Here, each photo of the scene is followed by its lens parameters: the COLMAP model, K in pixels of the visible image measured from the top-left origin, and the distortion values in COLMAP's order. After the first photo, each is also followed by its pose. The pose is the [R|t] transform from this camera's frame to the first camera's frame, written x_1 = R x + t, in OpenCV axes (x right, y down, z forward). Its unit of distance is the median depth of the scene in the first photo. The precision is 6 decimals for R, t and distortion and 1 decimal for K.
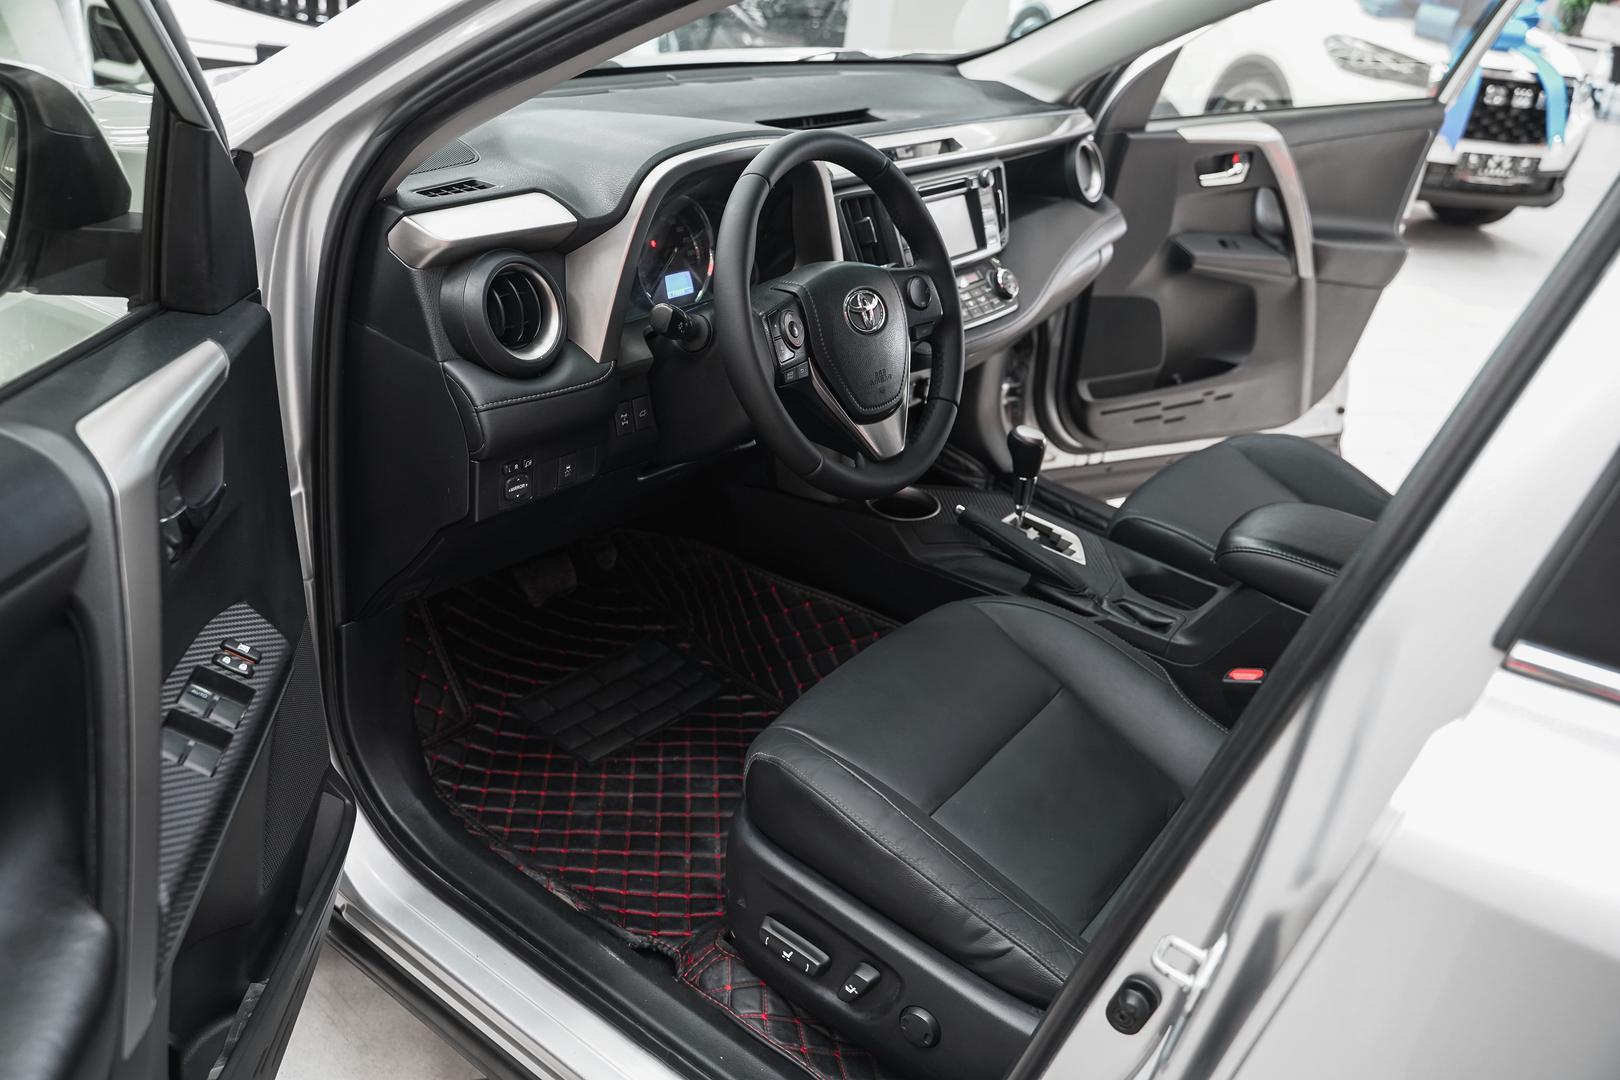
lens RADIAL K [[1306.5, 0, 819.9], [0, 1306.5, 547.8], [0, 0, 1]] dist [-0.012048, 0.007278]
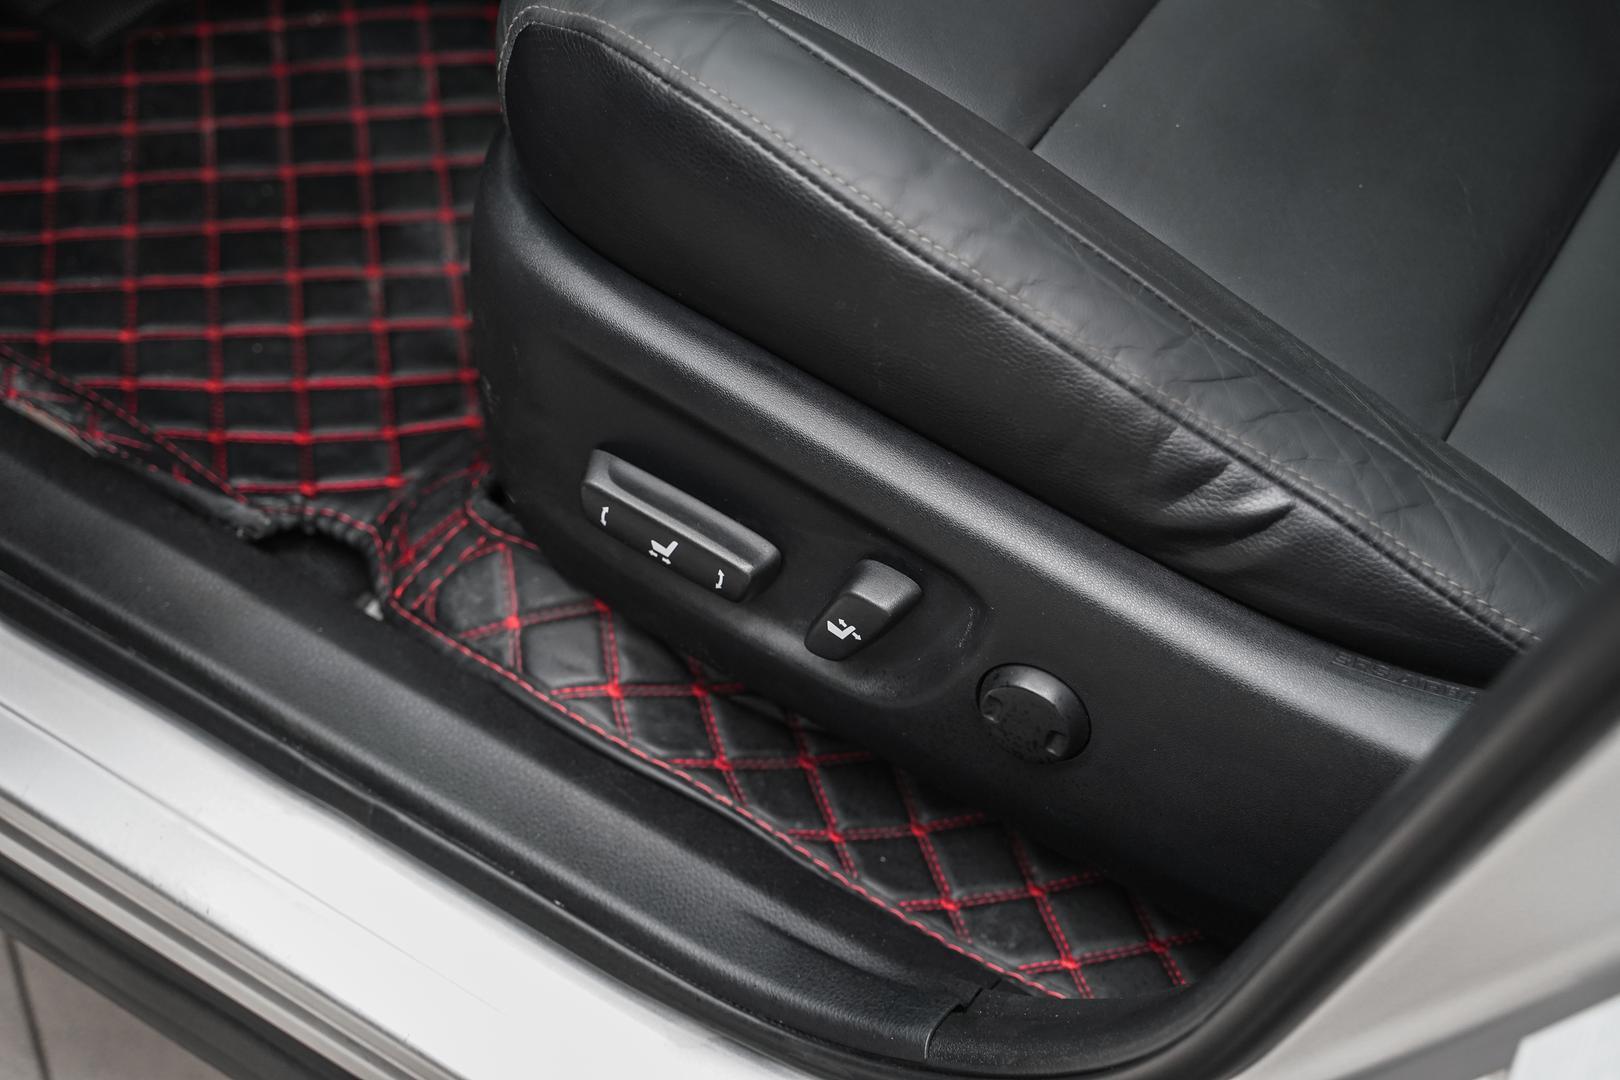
lens RADIAL K [[2556.6, 0, 803.8], [0, 2556.6, 543.7], [0, 0, 1]] dist [0.002008, 0.000000]
pose [[0.996239, -0.075622, 0.042297, -0.014802], [0.054155, 0.924493, 0.377333, 0.036642], [-0.067638, -0.373623, 0.925111, 0.306430]]
